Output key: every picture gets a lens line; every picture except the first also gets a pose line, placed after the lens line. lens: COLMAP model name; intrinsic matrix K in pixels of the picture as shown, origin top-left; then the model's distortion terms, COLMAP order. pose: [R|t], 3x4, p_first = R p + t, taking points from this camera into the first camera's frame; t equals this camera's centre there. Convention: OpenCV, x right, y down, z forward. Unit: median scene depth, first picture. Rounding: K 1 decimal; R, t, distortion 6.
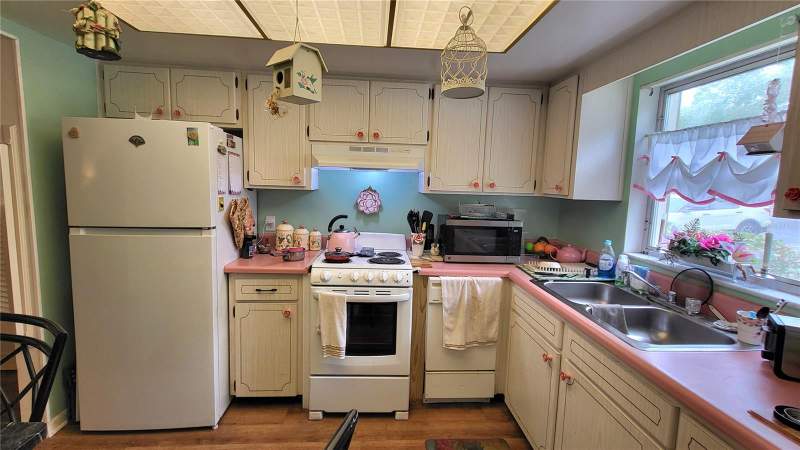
lens RADIAL K [[325.3, 0, 400.0], [0, 325.3, 225.0], [0, 0, 1]] dist [-0.001327, -0.000100]
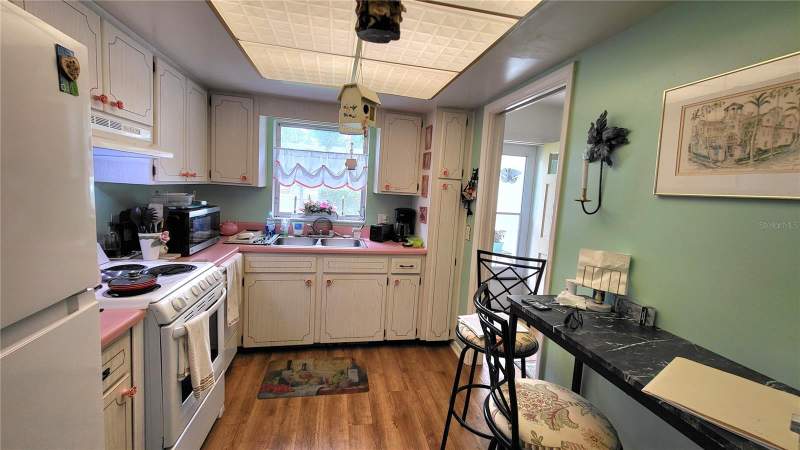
lens RADIAL K [[325.3, 0, 400.0], [0, 325.3, 225.0], [0, 0, 1]] dist [-0.001327, -0.000100]
pose [[-0.131450, -0.149905, 0.979923, -1.147583], [0.067549, 0.984849, 0.159720, -0.115682], [-0.989019, 0.087188, -0.119332, 0.649288]]
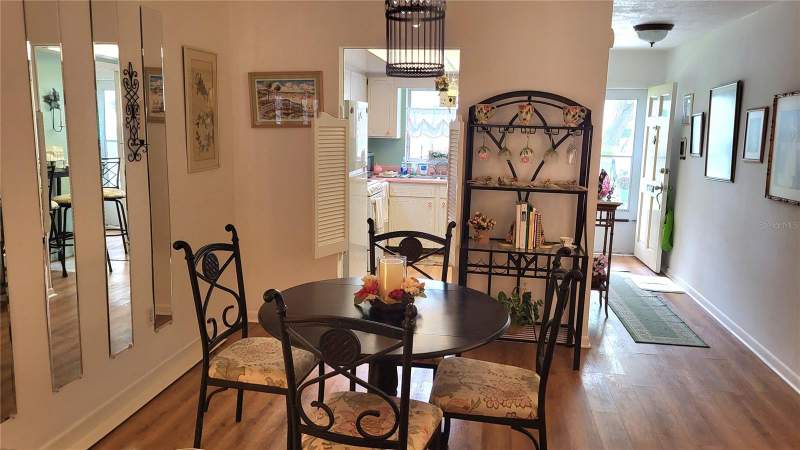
lens RADIAL K [[575.2, 0, 400.0], [0, 575.2, 225.0], [0, 0, 1]] dist [-0.005835, -0.009162]
pose [[0.212885, -0.175164, 0.961248, -3.433642], [0.116201, 0.981356, 0.153093, -0.111173], [-0.970143, 0.079107, 0.229270, 0.235044]]
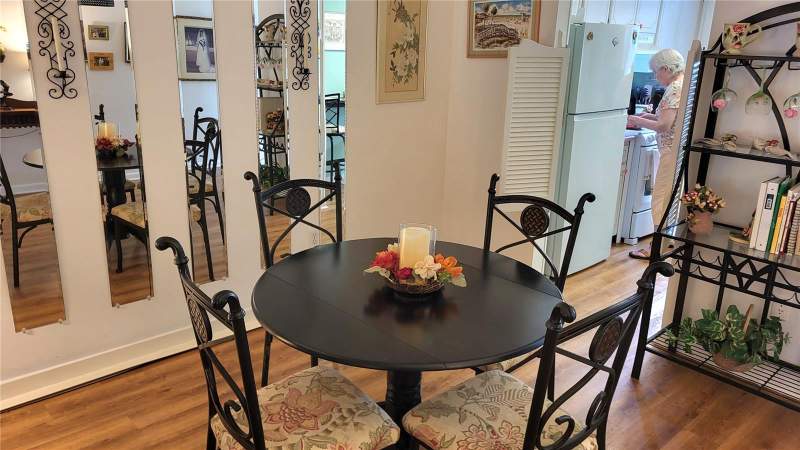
lens RADIAL K [[575.2, 0, 400.0], [0, 575.2, 225.0], [0, 0, 1]] dist [-0.005835, -0.009162]
pose [[0.781325, -0.181393, 0.597184, -2.810159], [0.075472, 0.977272, 0.198099, -0.047534], [-0.619545, -0.109709, 0.777257, -0.235967]]
